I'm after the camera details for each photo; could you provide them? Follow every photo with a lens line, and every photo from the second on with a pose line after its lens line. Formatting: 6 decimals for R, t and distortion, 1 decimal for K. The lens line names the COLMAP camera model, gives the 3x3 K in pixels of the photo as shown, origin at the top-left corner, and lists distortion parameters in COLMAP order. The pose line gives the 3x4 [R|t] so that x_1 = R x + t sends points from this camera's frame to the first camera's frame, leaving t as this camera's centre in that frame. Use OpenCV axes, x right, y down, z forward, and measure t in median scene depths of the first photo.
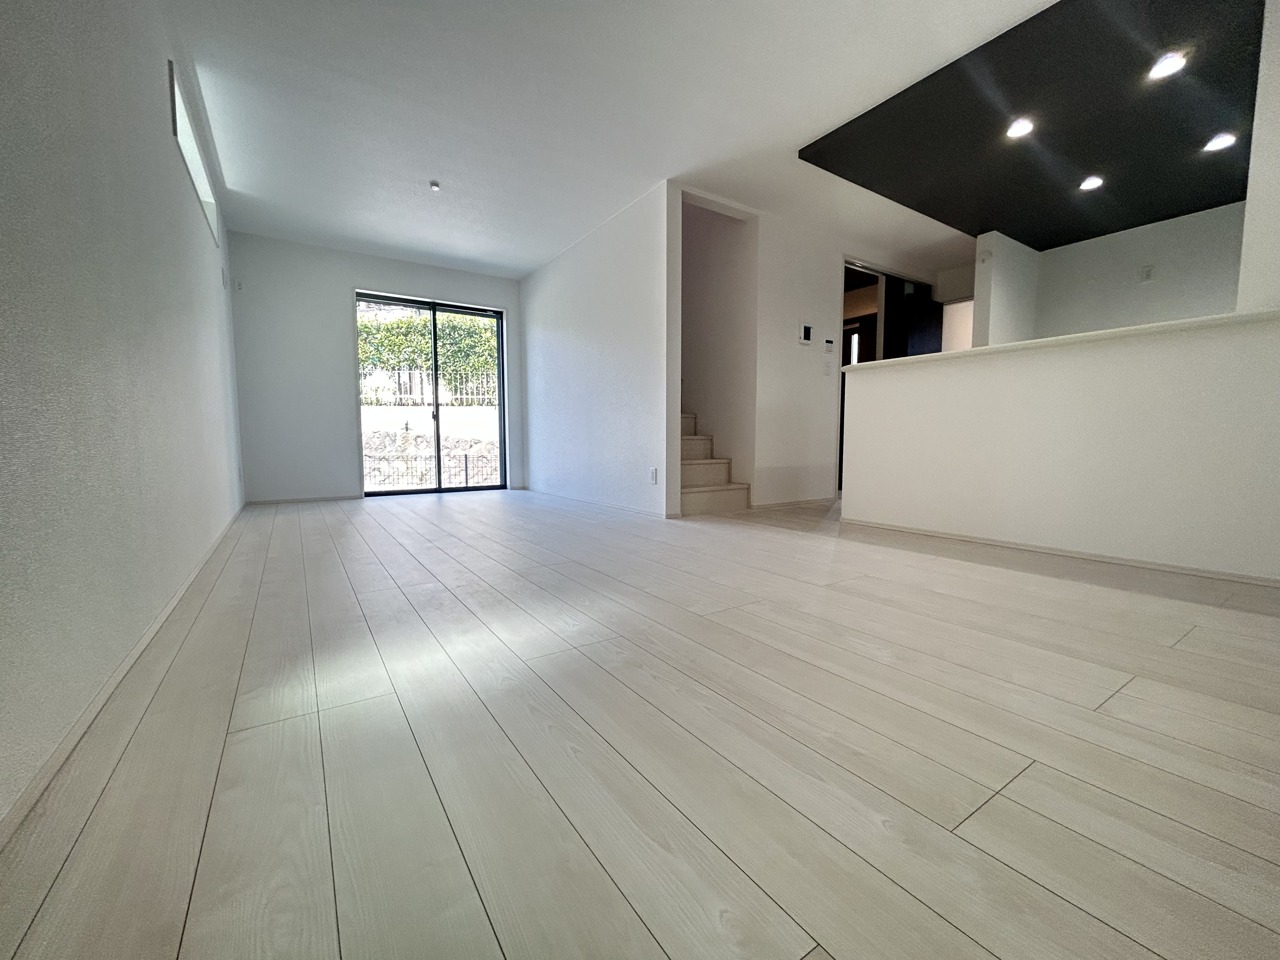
lens RADIAL K [[519.7, 0, 637.2], [0, 519.7, 480.3], [0, 0, 1]] dist [-0.000896, 0.000103]
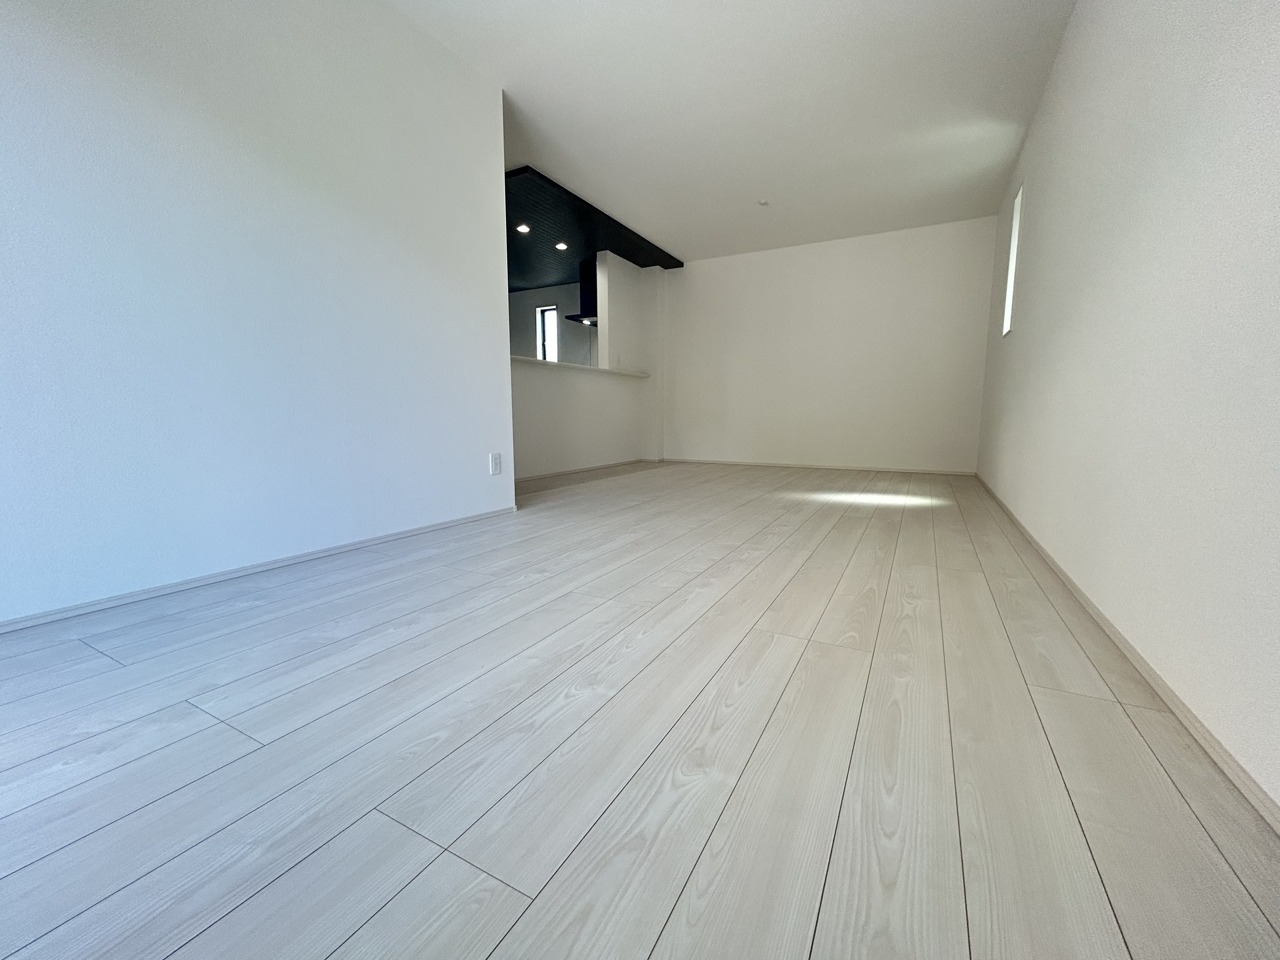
lens RADIAL K [[519.7, 0, 637.2], [0, 519.7, 480.3], [0, 0, 1]] dist [-0.000896, 0.000103]
pose [[-0.460246, -0.111813, 0.880722, -0.249330], [0.079383, 0.982880, 0.166267, -0.032381], [-0.884235, 0.146438, -0.443491, 0.421623]]
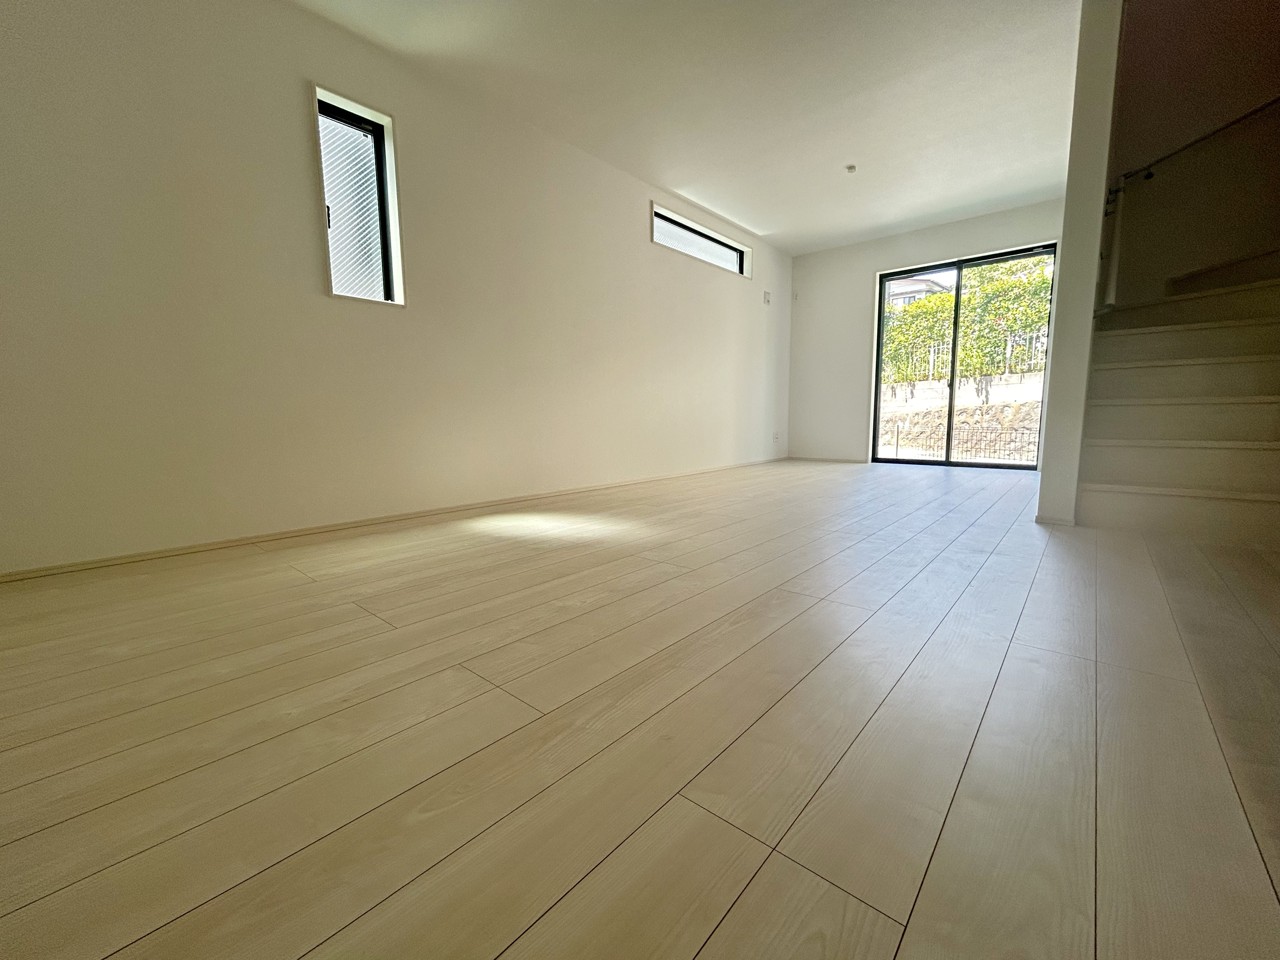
lens RADIAL K [[519.7, 0, 637.2], [0, 519.7, 480.3], [0, 0, 1]] dist [-0.000896, 0.000103]
pose [[0.253883, 0.118915, -0.959897, 0.486946], [-0.066055, 0.992228, 0.105450, -0.015755], [0.964977, 0.036634, 0.259765, 0.266397]]
